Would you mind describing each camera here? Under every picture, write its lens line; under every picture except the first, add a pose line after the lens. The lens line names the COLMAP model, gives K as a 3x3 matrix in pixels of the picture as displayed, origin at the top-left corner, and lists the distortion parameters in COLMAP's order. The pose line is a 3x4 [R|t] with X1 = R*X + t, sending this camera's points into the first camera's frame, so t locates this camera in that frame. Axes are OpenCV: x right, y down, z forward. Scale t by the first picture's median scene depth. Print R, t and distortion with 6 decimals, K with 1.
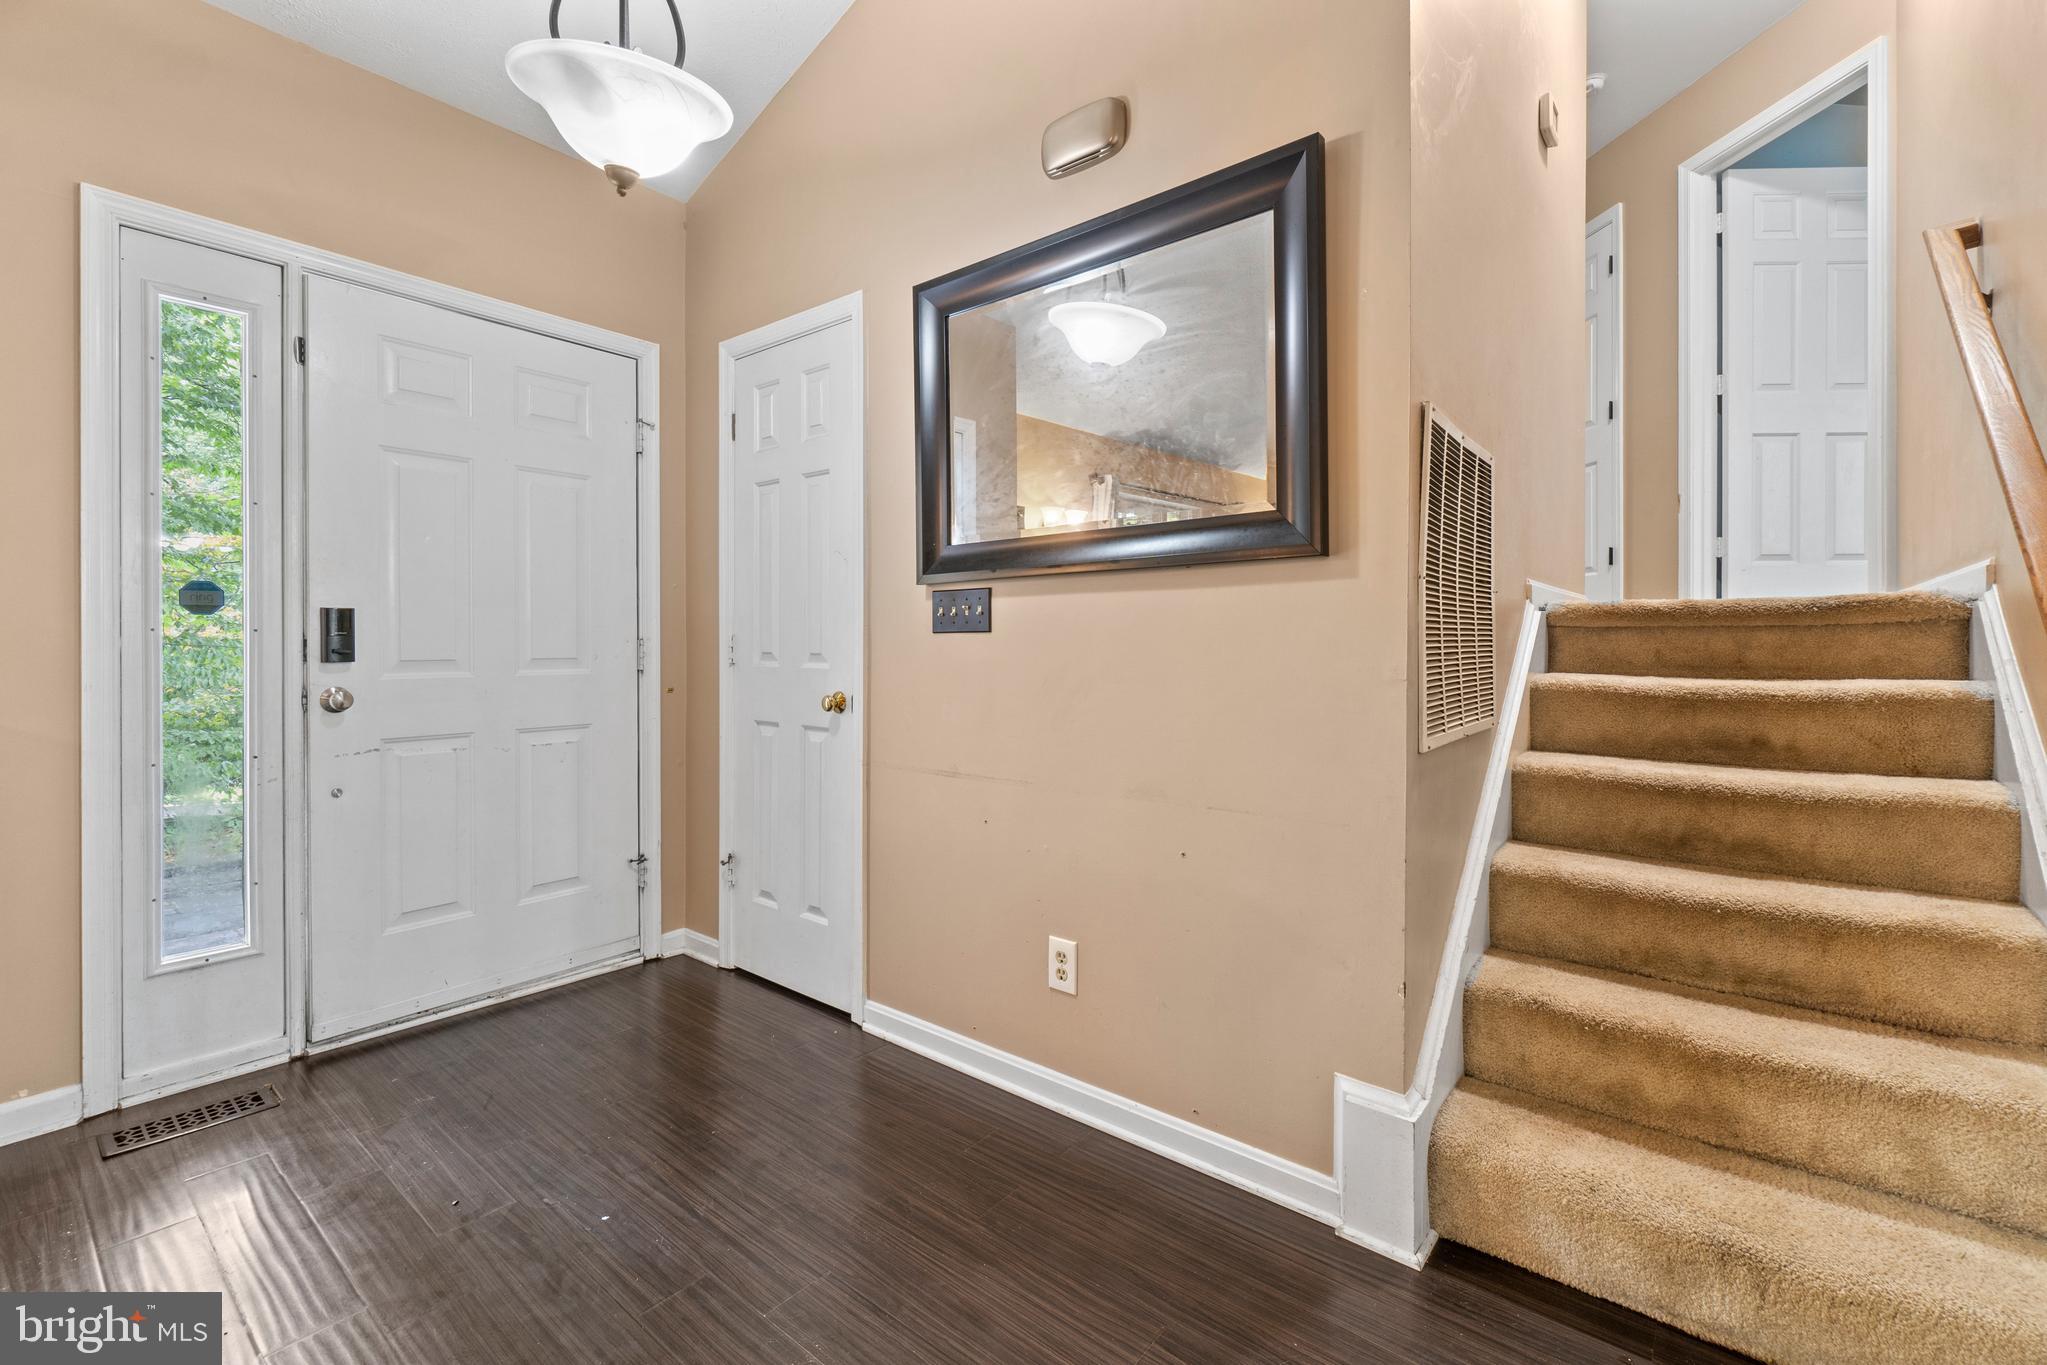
lens RADIAL K [[885.4, 0, 1015.6], [0, 885.4, 651.7], [0, 0, 1]] dist [-0.007990, 0.003471]
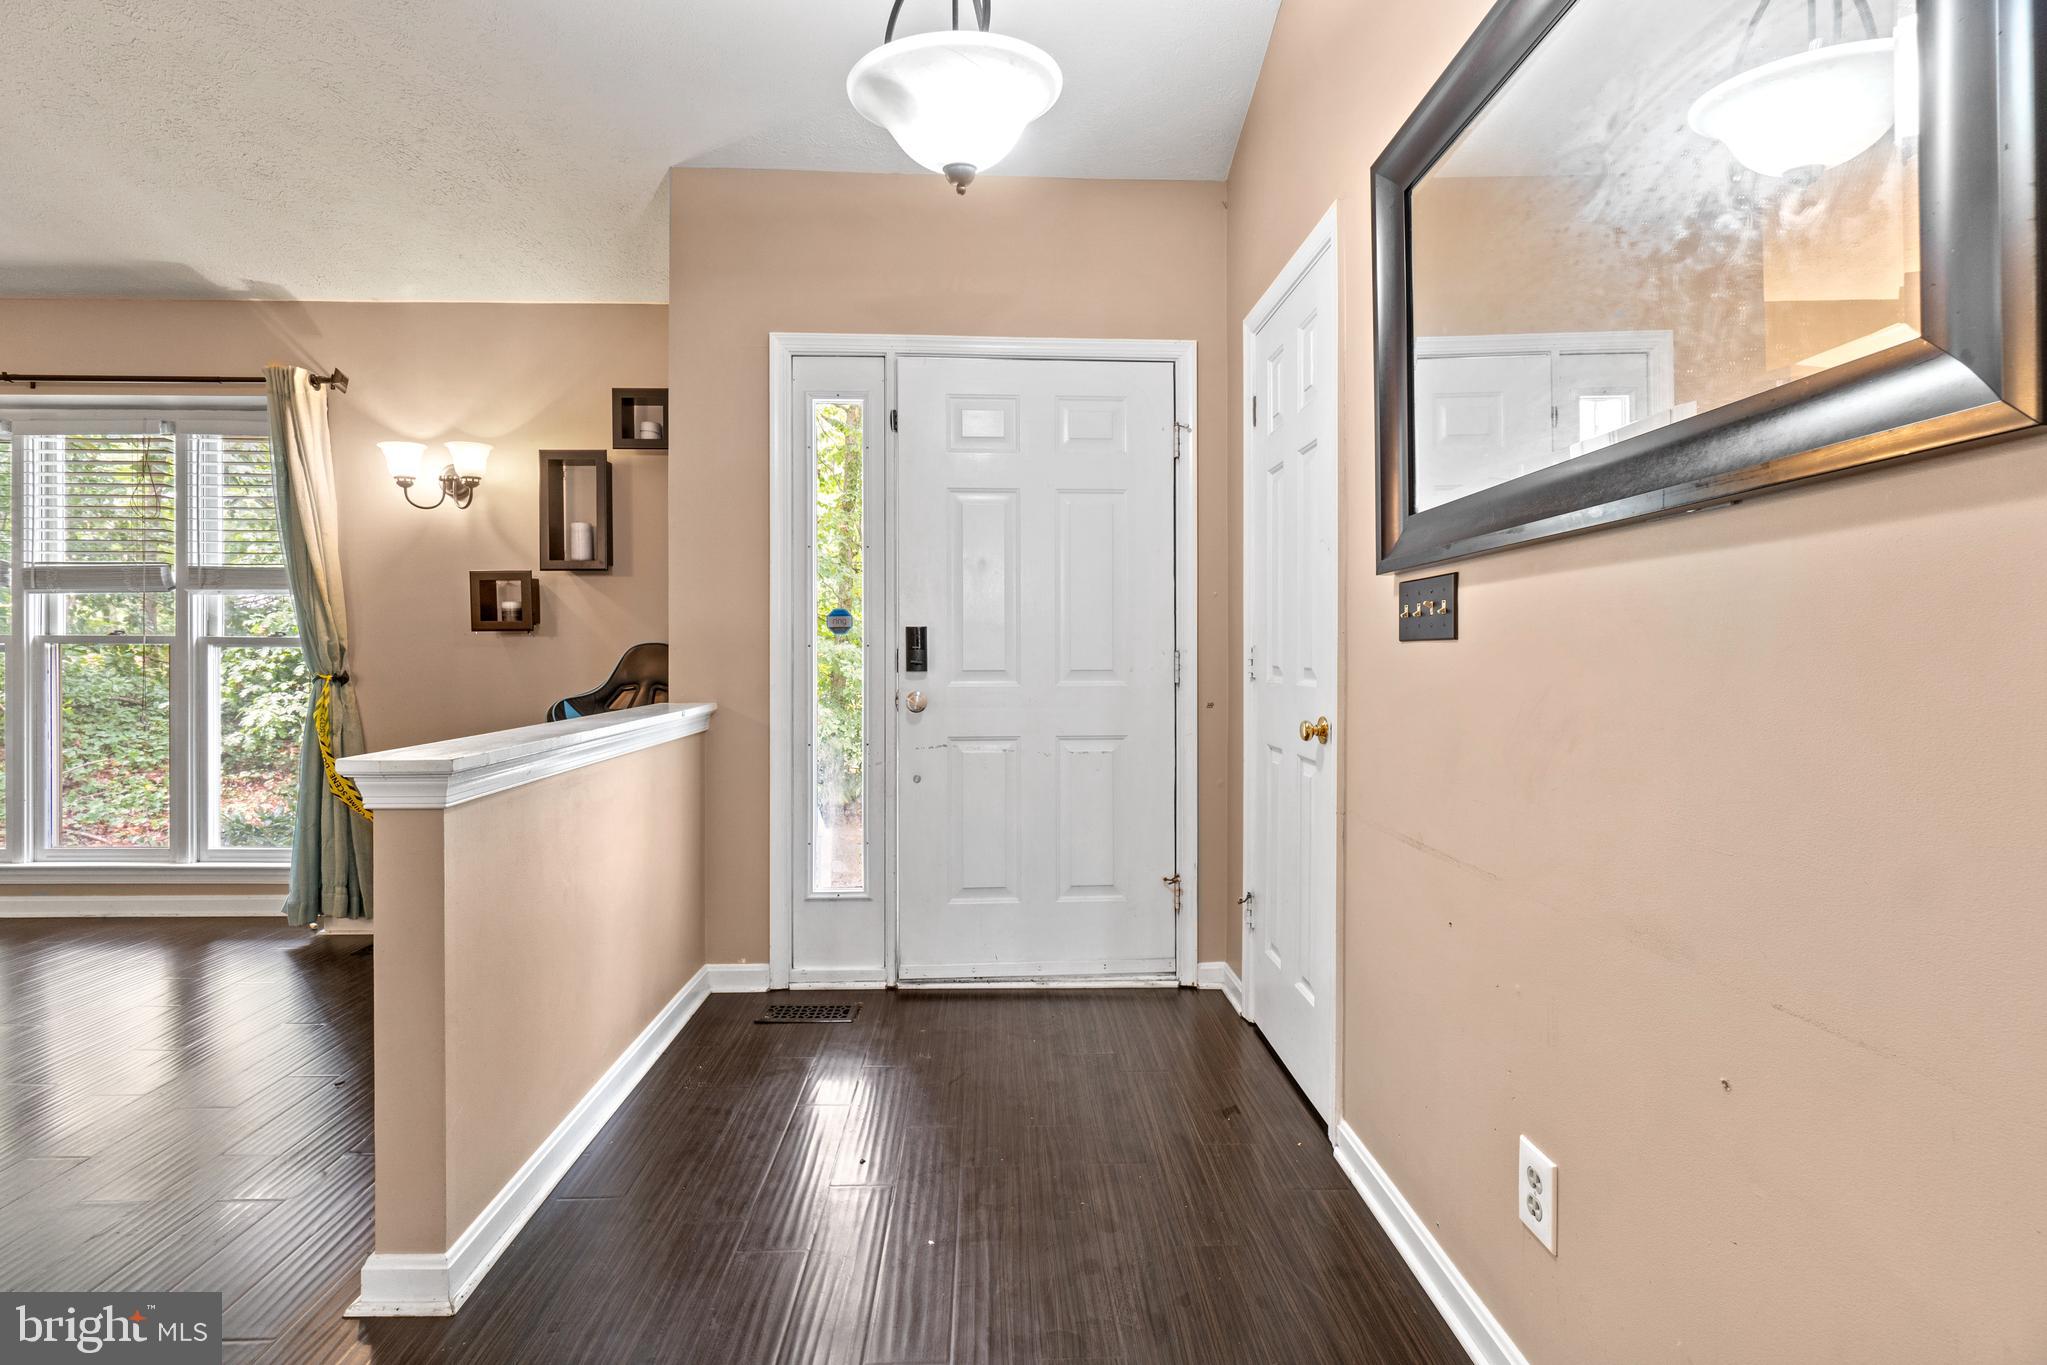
lens RADIAL K [[885.4, 0, 1021.1], [0, 885.4, 658.3], [0, 0, 1]] dist [-0.007990, 0.003471]
pose [[0.661129, 0.002654, -0.750267, 0.243494], [-0.005695, 0.999983, -0.001481, -0.004876], [0.750250, 0.005252, 0.661133, 0.306964]]
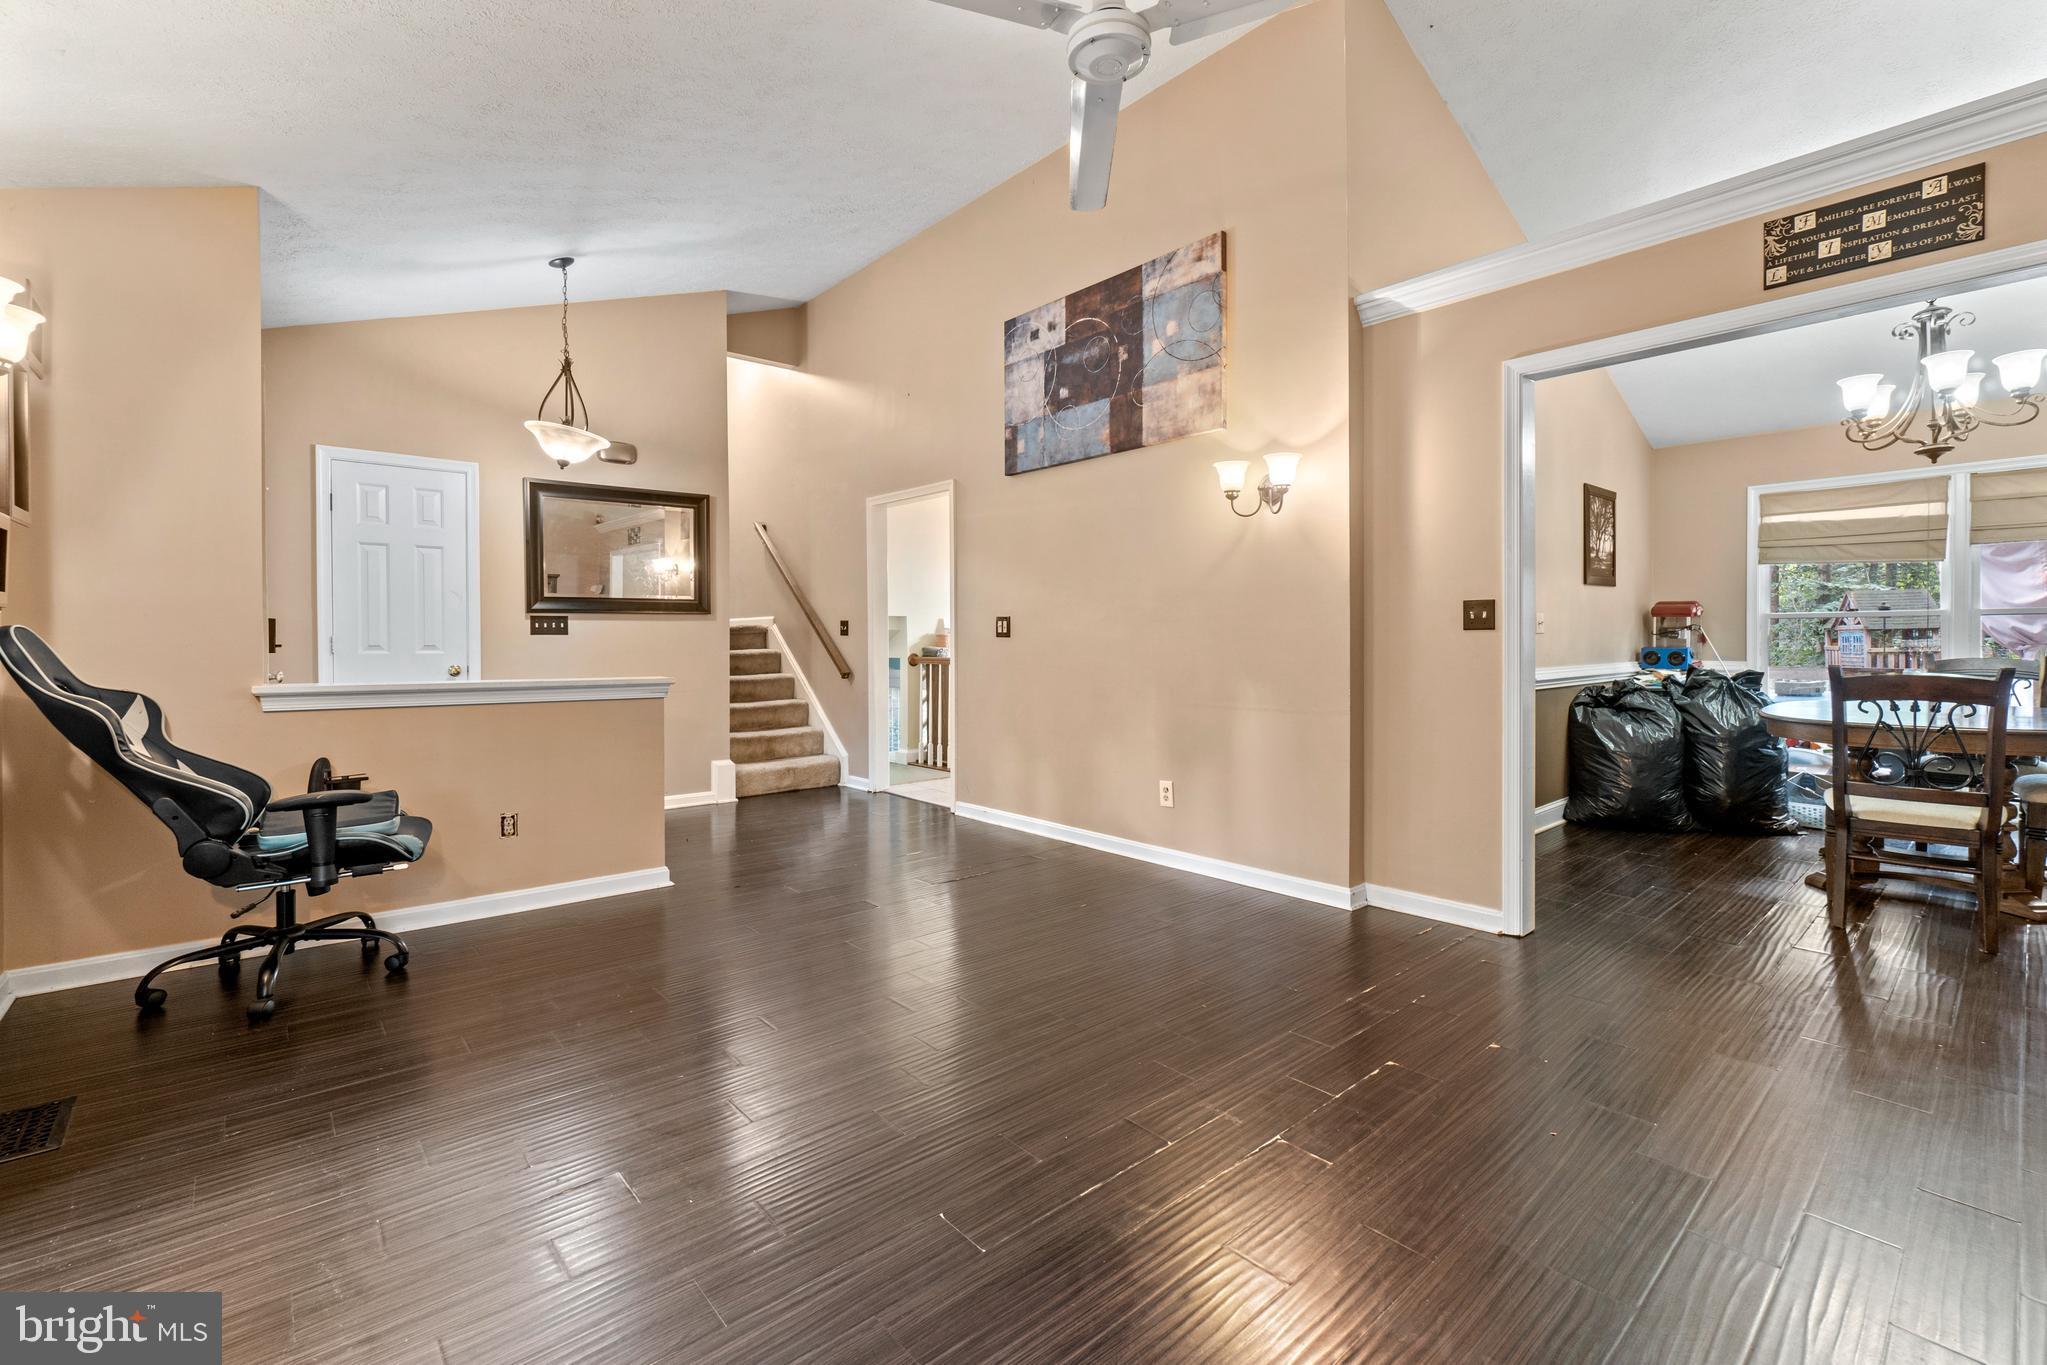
lens RADIAL K [[885.4, 0, 1023.2], [0, 885.4, 655.9], [0, 0, 1]] dist [-0.007990, 0.003471]
pose [[0.162480, -0.020768, 0.986493, -2.115966], [0.008847, 0.999769, 0.019590, -0.001241], [-0.986672, 0.005545, 0.162626, -0.586105]]
